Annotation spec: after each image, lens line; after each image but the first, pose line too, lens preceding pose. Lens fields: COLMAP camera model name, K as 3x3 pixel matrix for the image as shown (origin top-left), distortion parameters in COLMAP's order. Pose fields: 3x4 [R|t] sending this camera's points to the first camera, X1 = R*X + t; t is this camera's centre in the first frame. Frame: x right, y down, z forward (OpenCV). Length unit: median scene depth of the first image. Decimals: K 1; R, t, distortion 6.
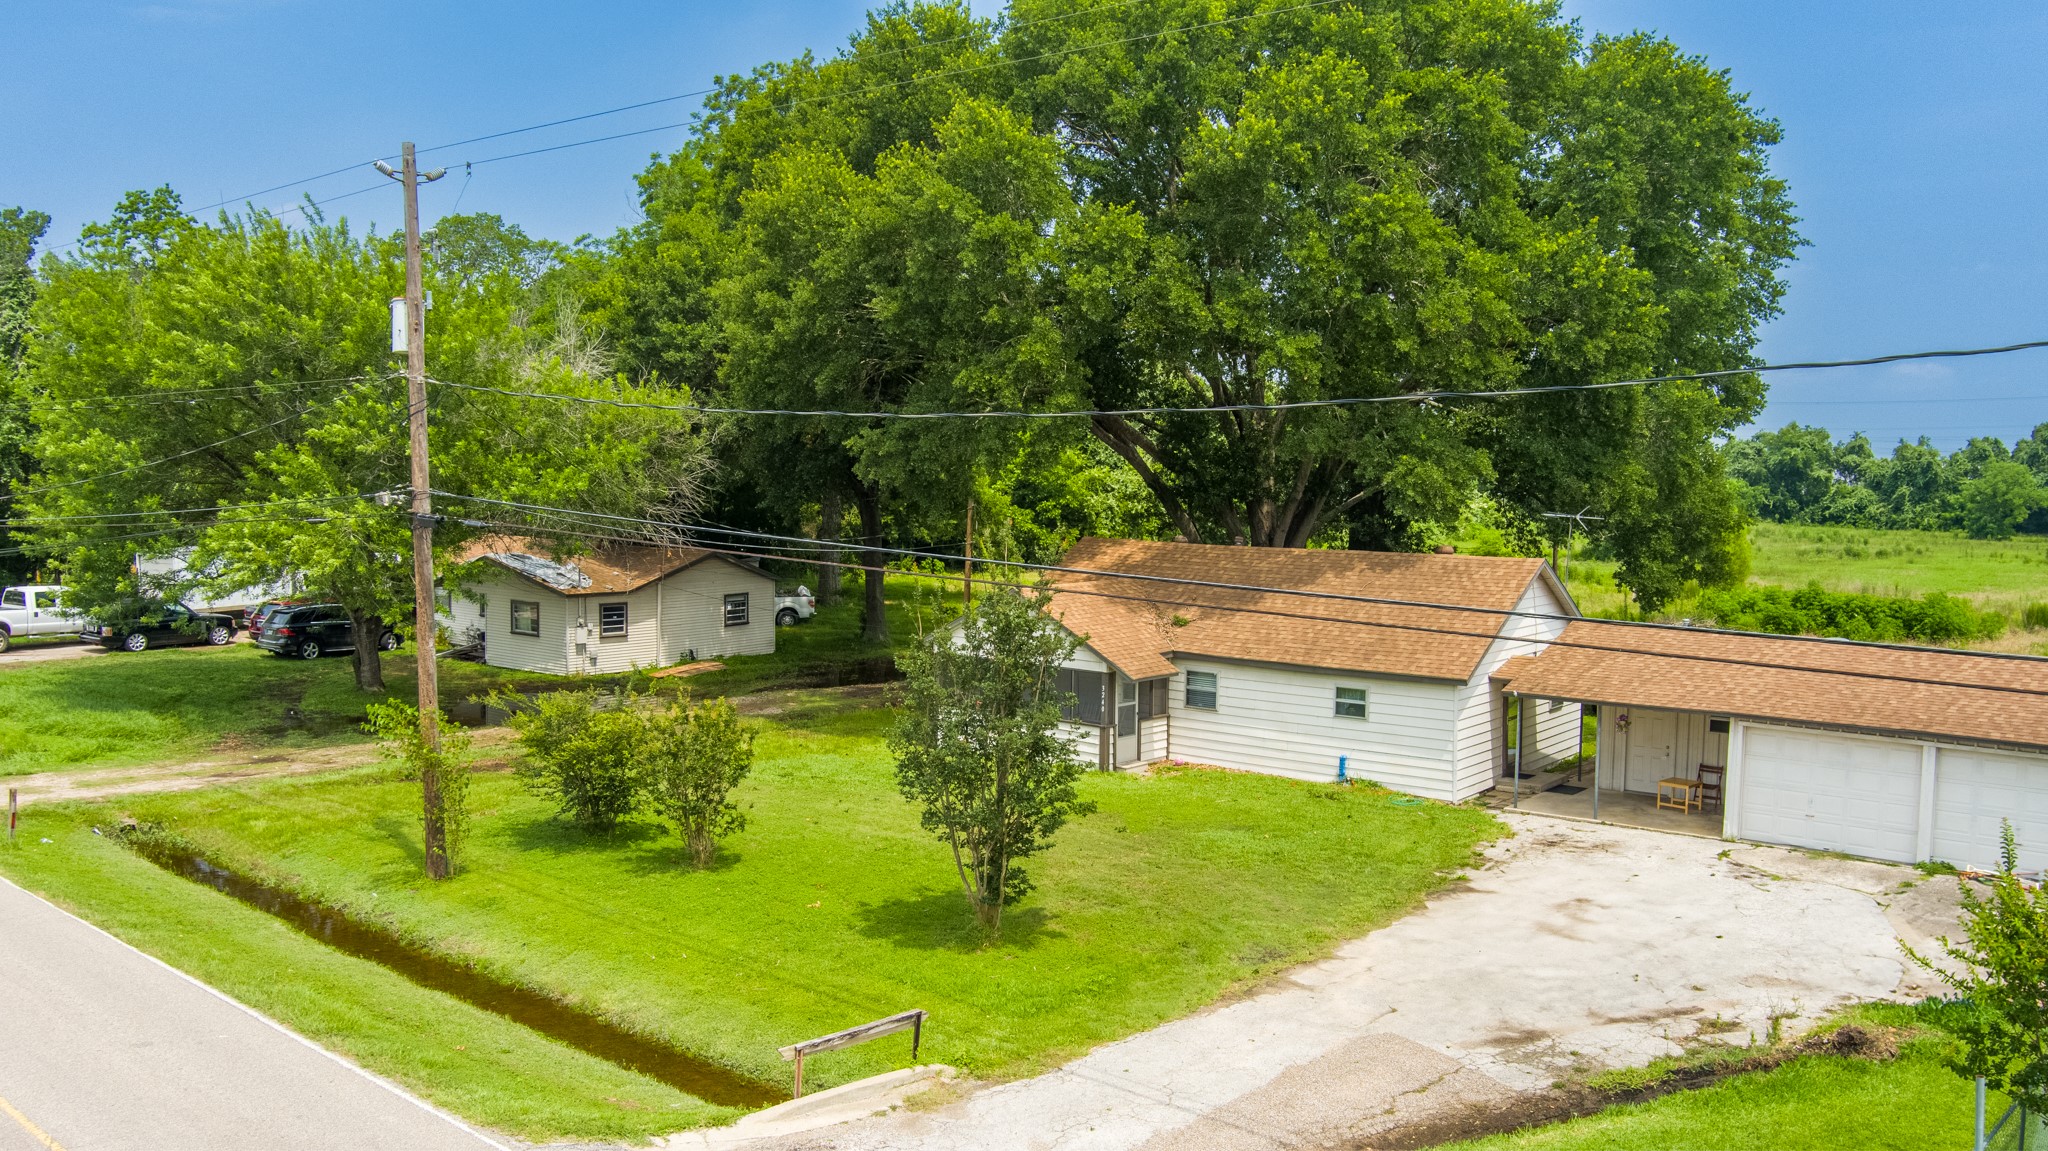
lens RADIAL K [[1651.9, 0, 1020.7], [0, 1651.9, 590.5], [0, 0, 1]] dist [-0.052882, 0.009531]
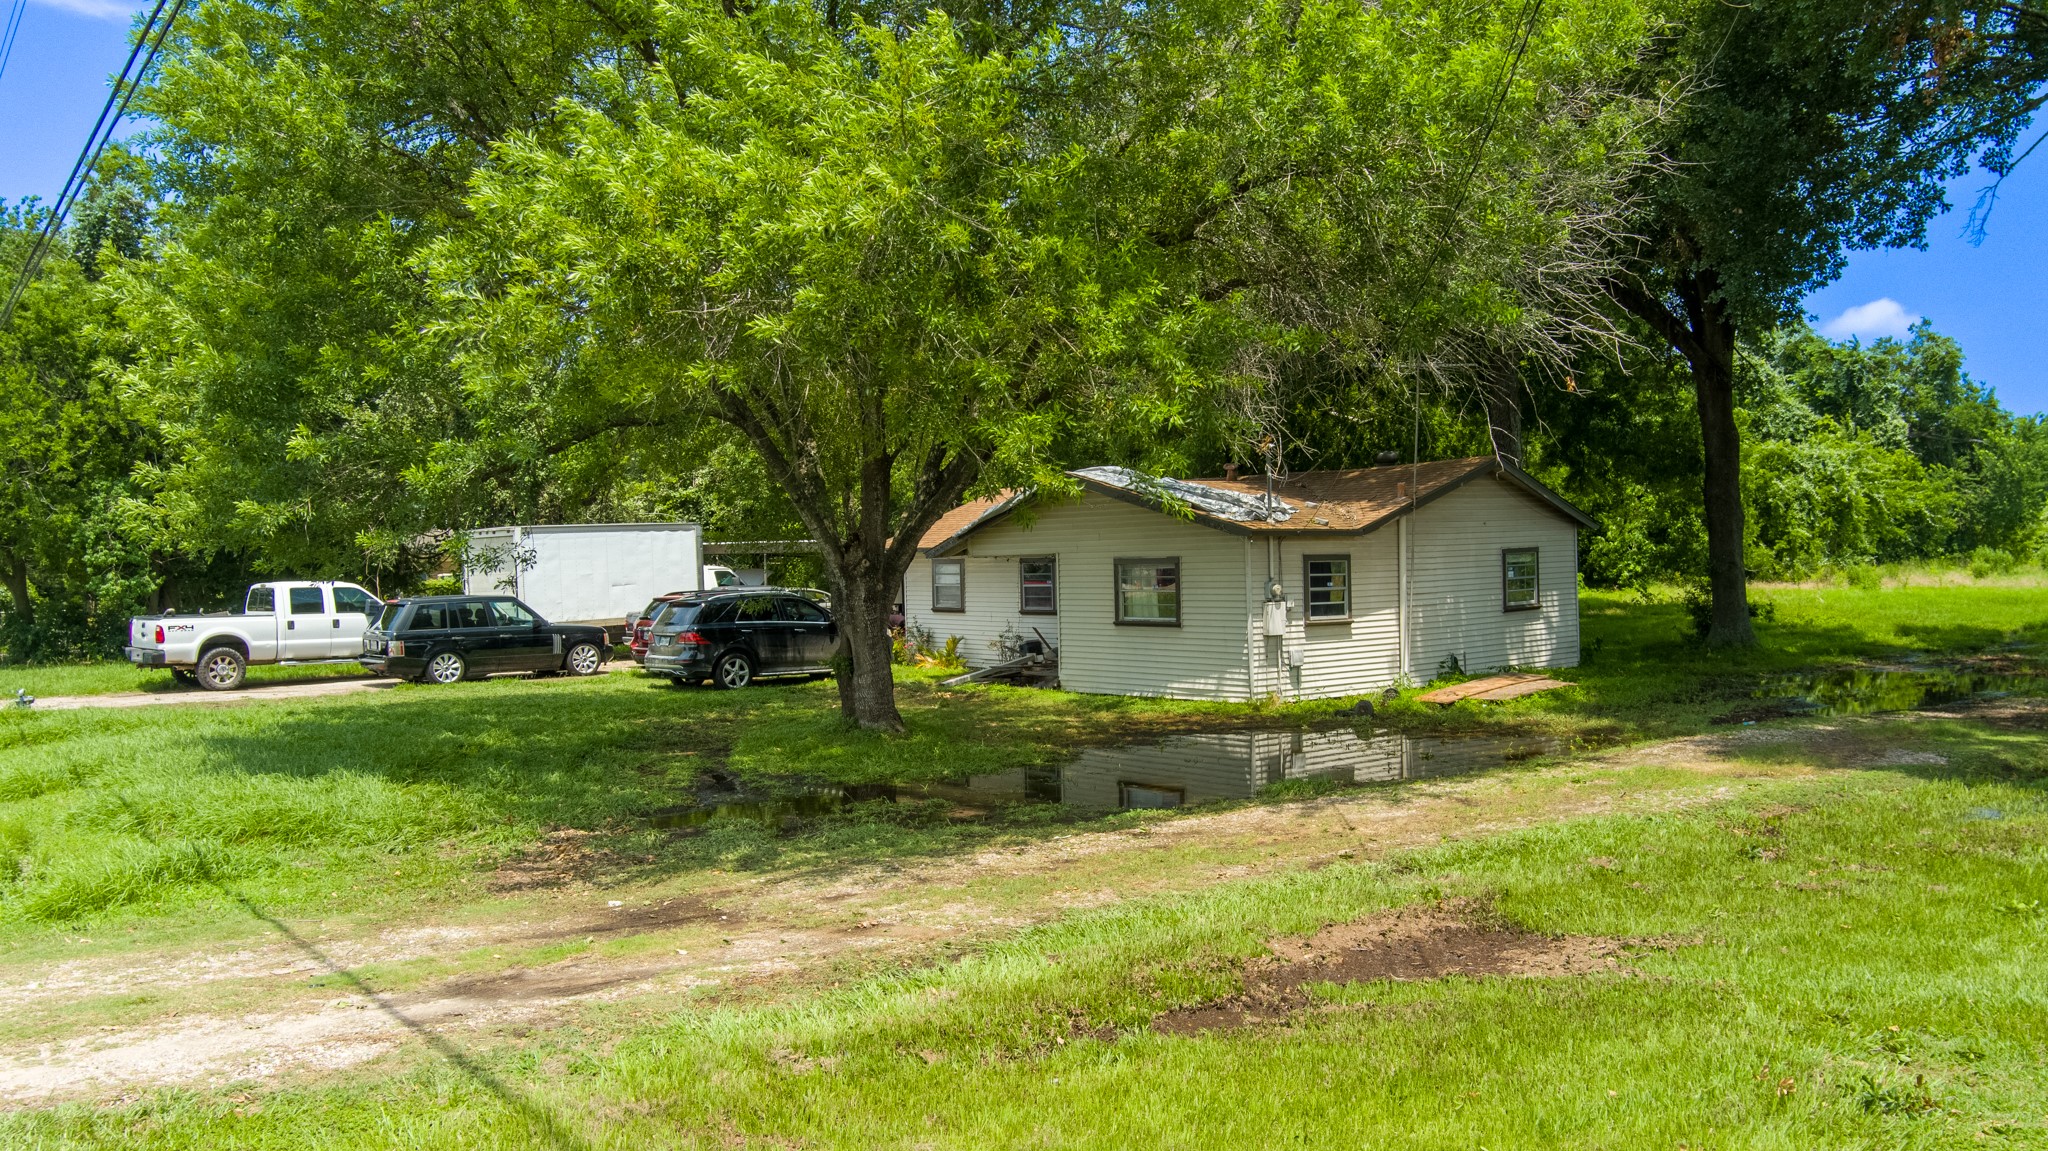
lens RADIAL K [[1651.9, 0, 1020.7], [0, 1651.9, 590.5], [0, 0, 1]] dist [-0.052882, 0.009531]
pose [[0.975606, -0.032507, -0.217108, -0.336264], [0.020336, 0.998106, -0.058060, 0.064890], [0.218584, 0.052228, 0.974419, 0.735994]]
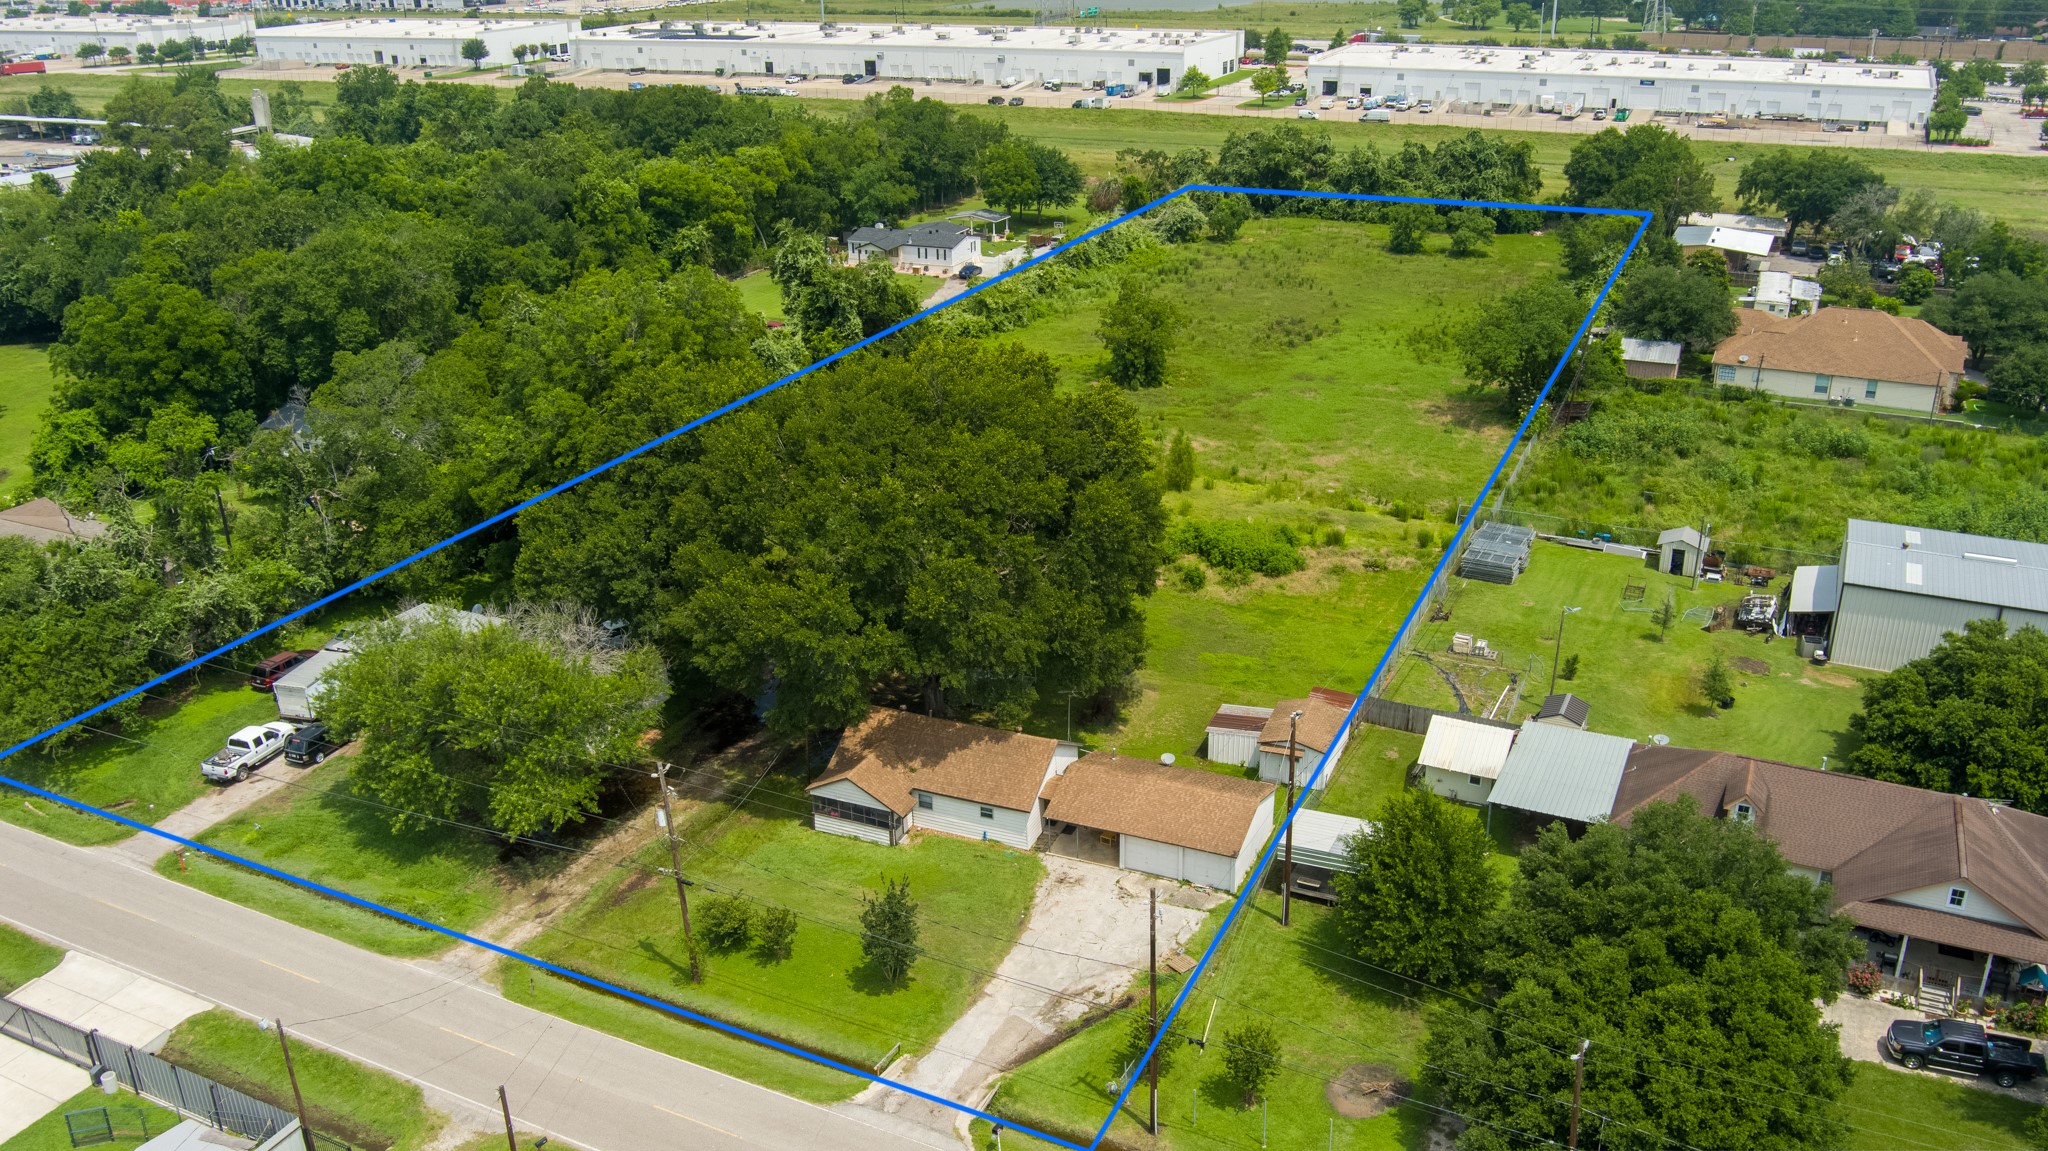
lens RADIAL K [[1651.9, 0, 1020.7], [0, 1651.9, 590.5], [0, 0, 1]] dist [-0.052882, 0.009531]
pose [[0.965548, -0.130297, 0.225256, -0.276040], [0.051838, 0.944575, 0.324177, -1.064917], [-0.255011, -0.301332, 0.918786, -1.242330]]
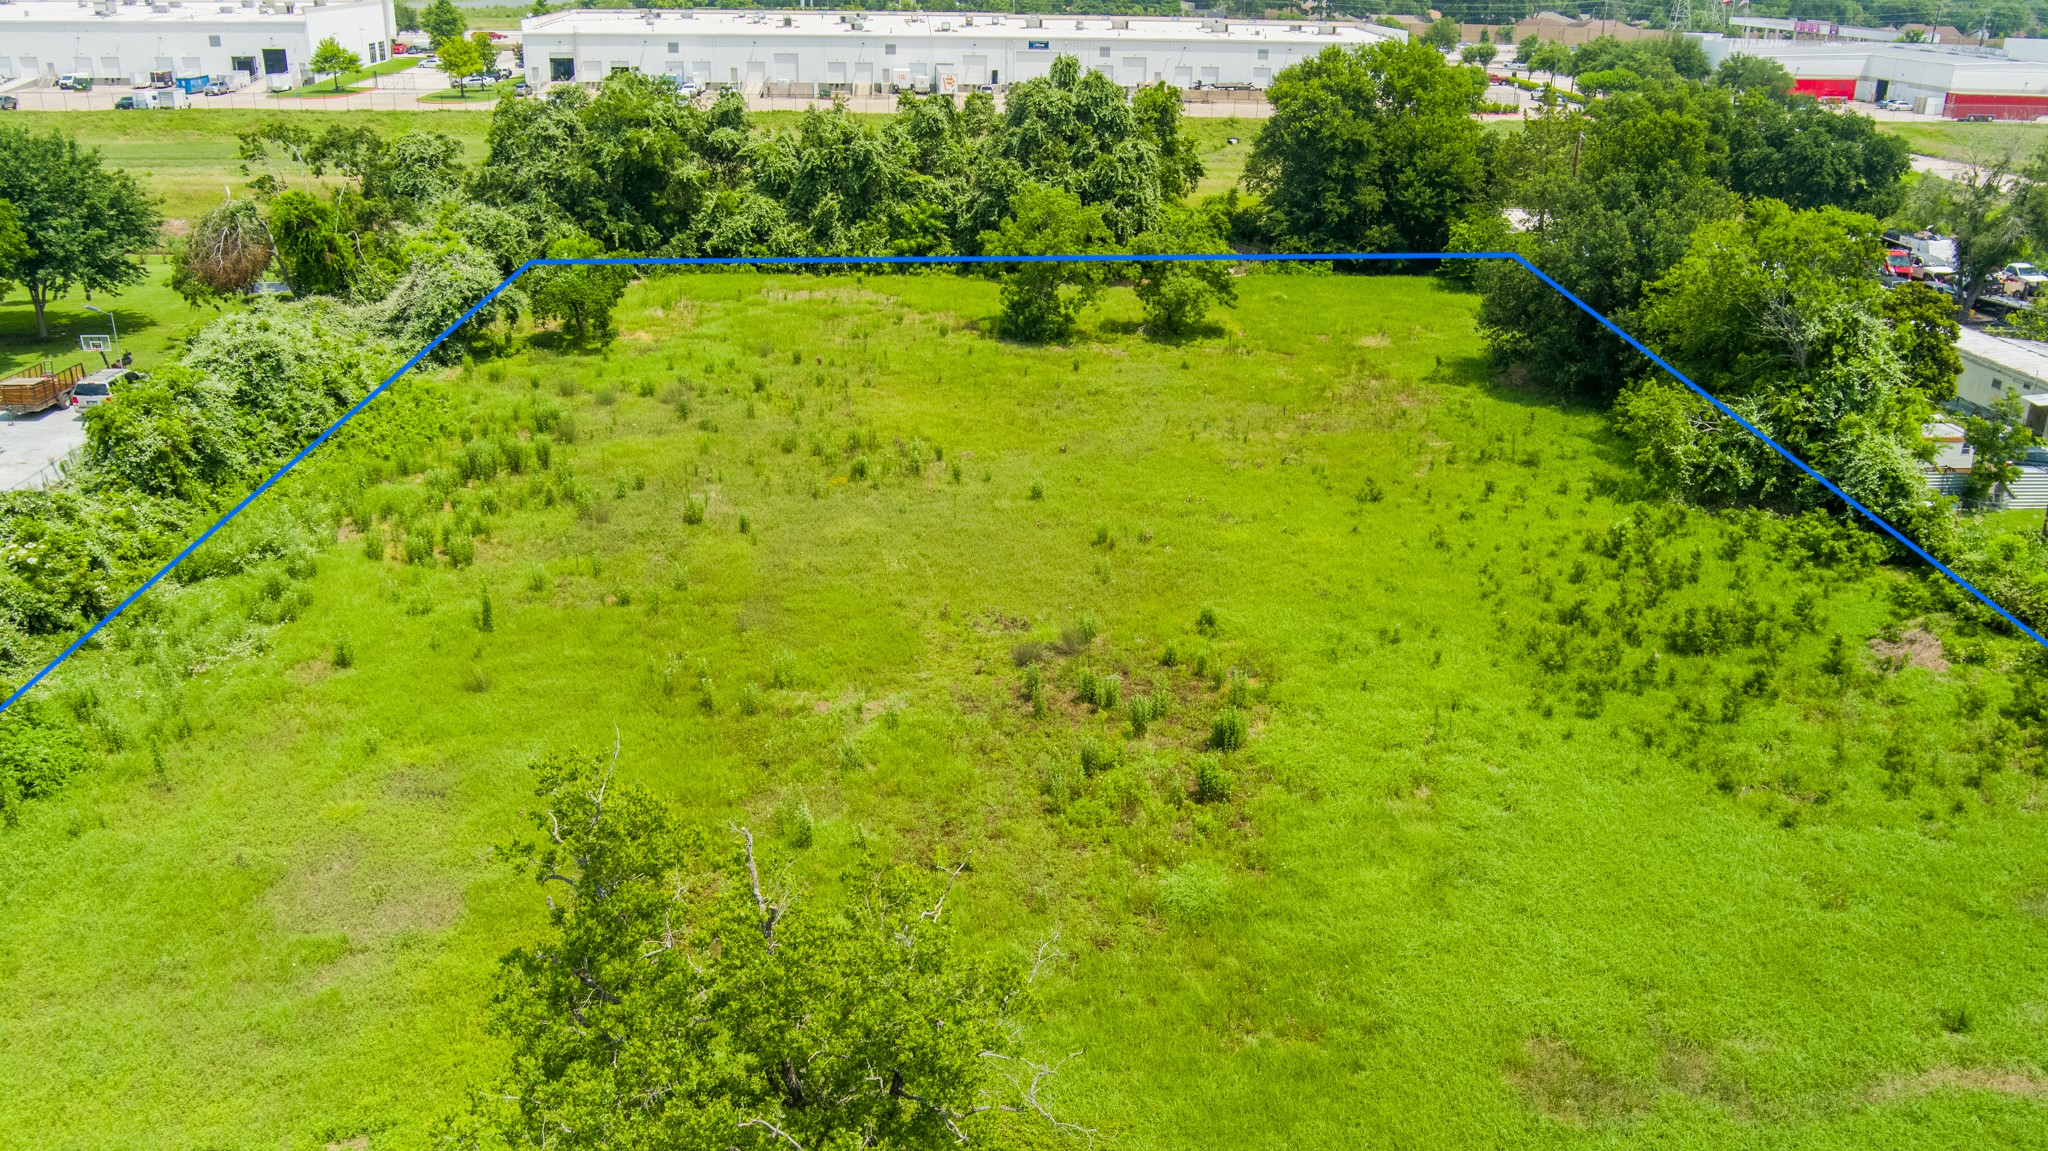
lens RADIAL K [[1651.9, 0, 1020.7], [0, 1651.9, 590.5], [0, 0, 1]] dist [-0.052882, 0.009531]
pose [[0.712495, -0.261067, 0.651303, 0.935620], [0.050493, 0.944878, 0.323506, -0.628041], [-0.699858, -0.197610, 0.686403, 2.815596]]
